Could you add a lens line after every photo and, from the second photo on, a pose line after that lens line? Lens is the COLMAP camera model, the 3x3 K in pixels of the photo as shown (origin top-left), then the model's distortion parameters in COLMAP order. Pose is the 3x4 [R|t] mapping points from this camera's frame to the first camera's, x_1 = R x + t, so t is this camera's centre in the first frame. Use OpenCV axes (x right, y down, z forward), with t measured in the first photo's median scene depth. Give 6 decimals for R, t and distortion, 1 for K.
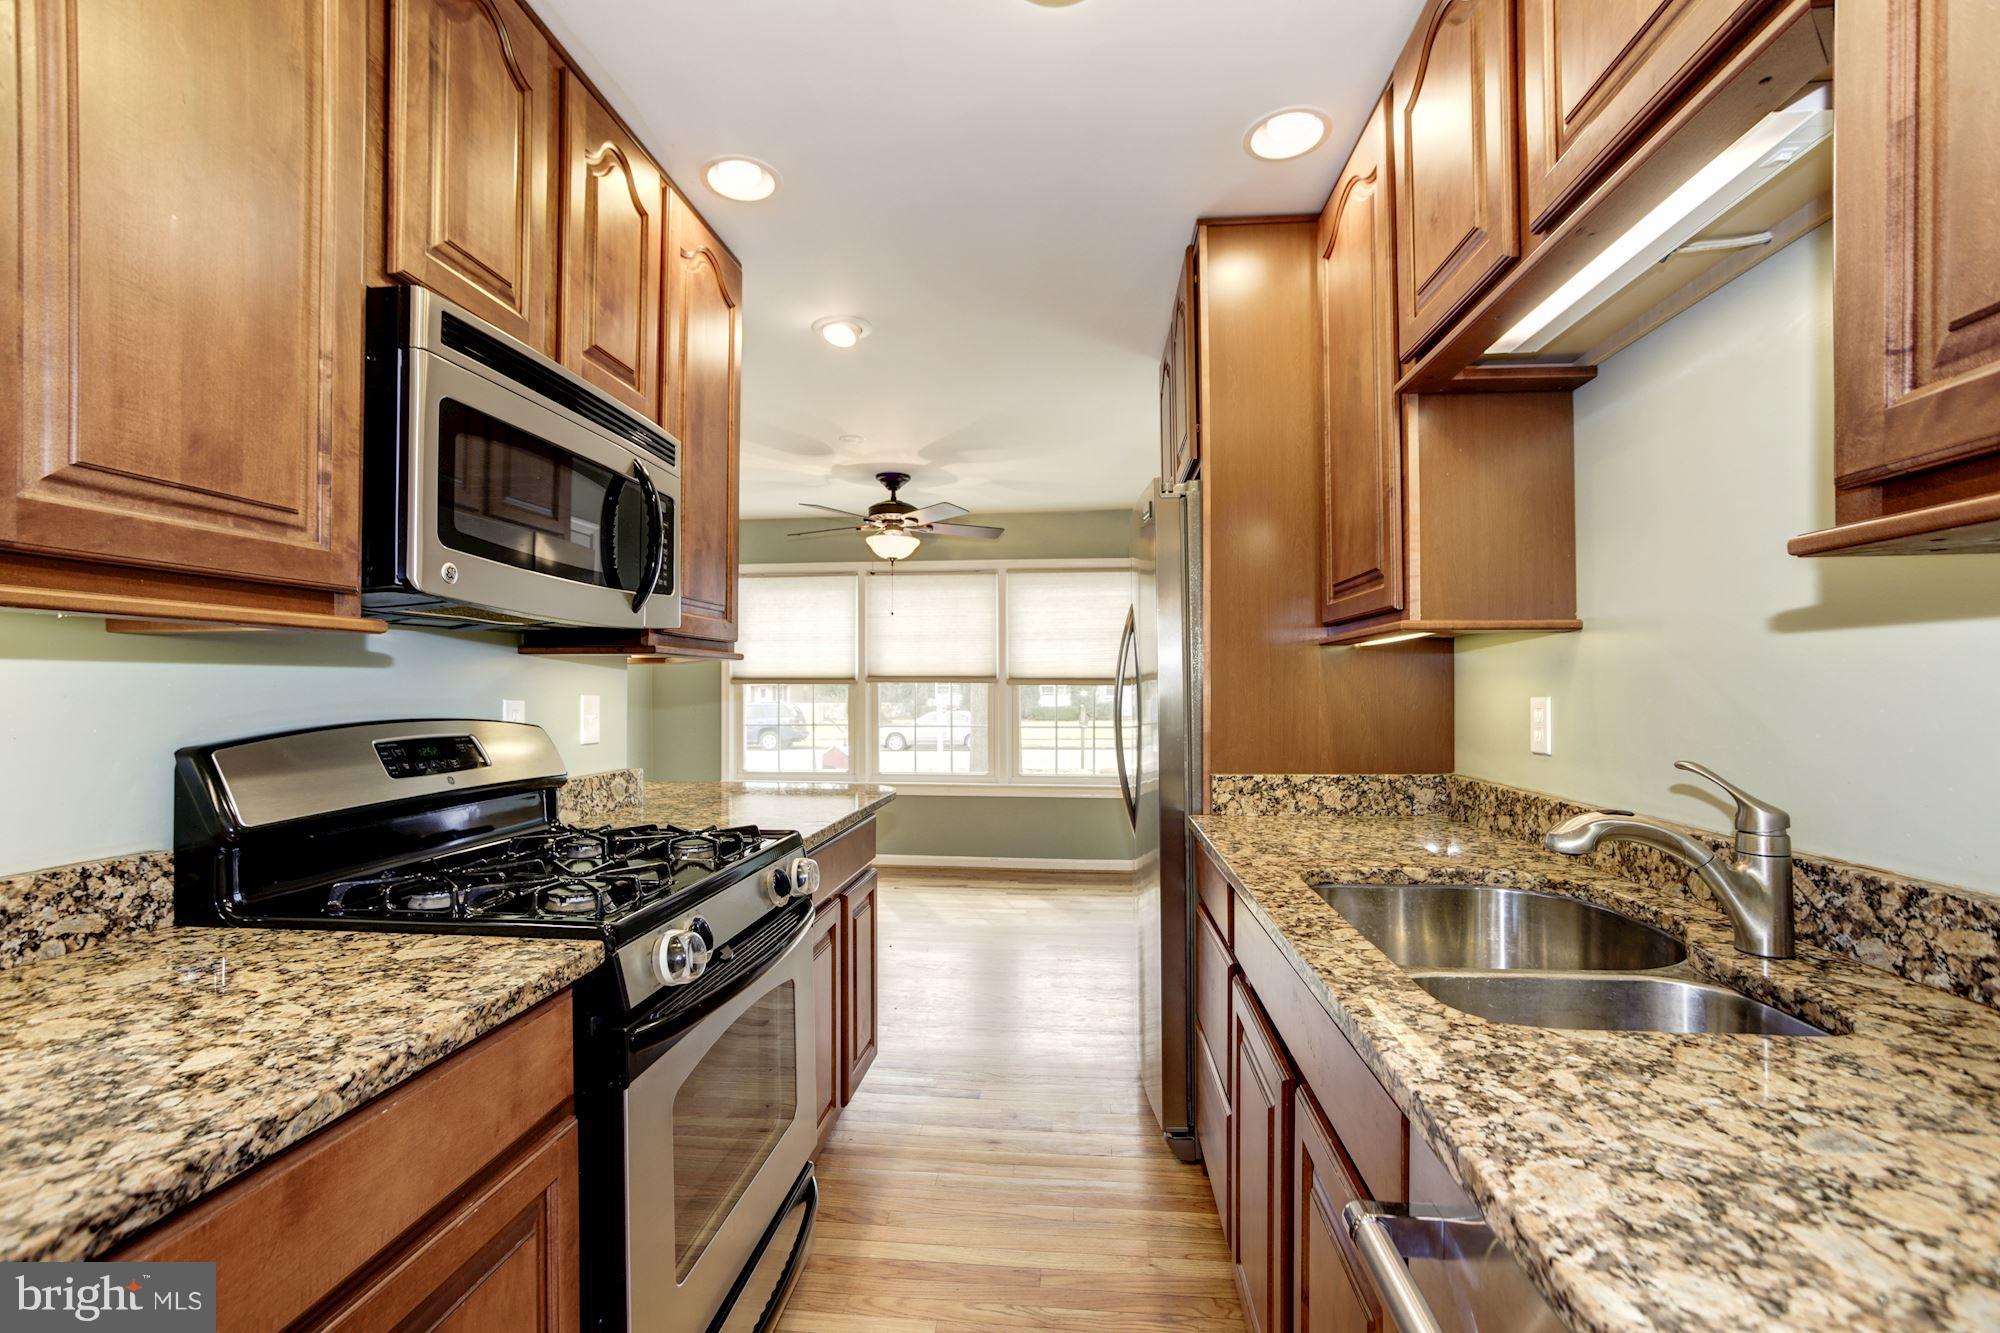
lens RADIAL K [[862.4, 0, 992.8], [0, 862.4, 676.5], [0, 0, 1]] dist [-0.040059, 0.017996]
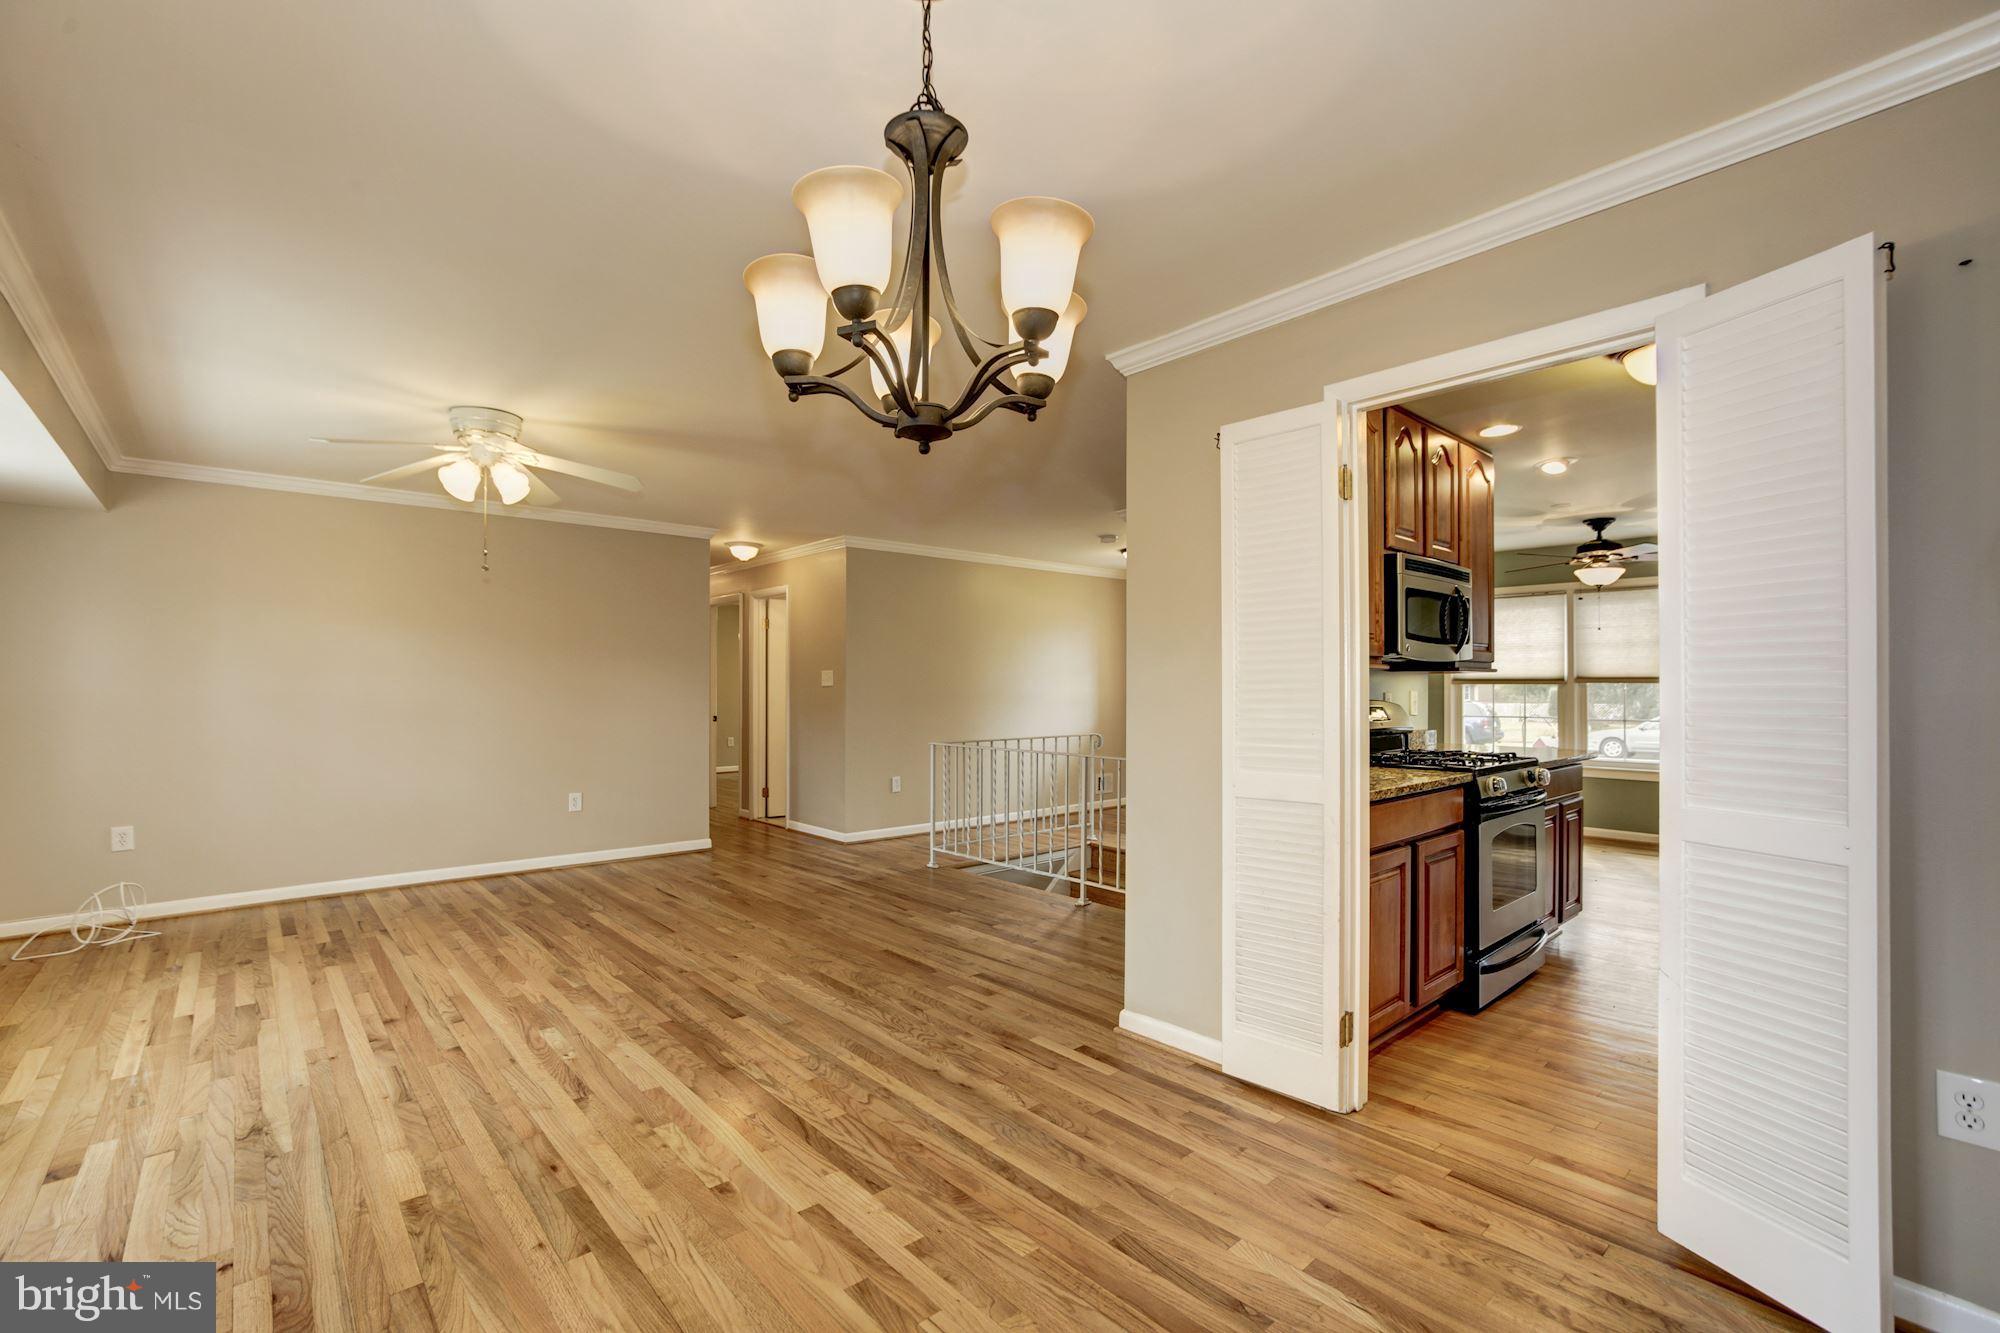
lens RADIAL K [[862.4, 0, 992.8], [0, 862.4, 676.5], [0, 0, 1]] dist [-0.040059, 0.017996]
pose [[0.735166, 0.000324, -0.677887, 0.132674], [0.002541, 0.999992, 0.003234, -0.016914], [0.677882, -0.004100, 0.735159, -0.934807]]
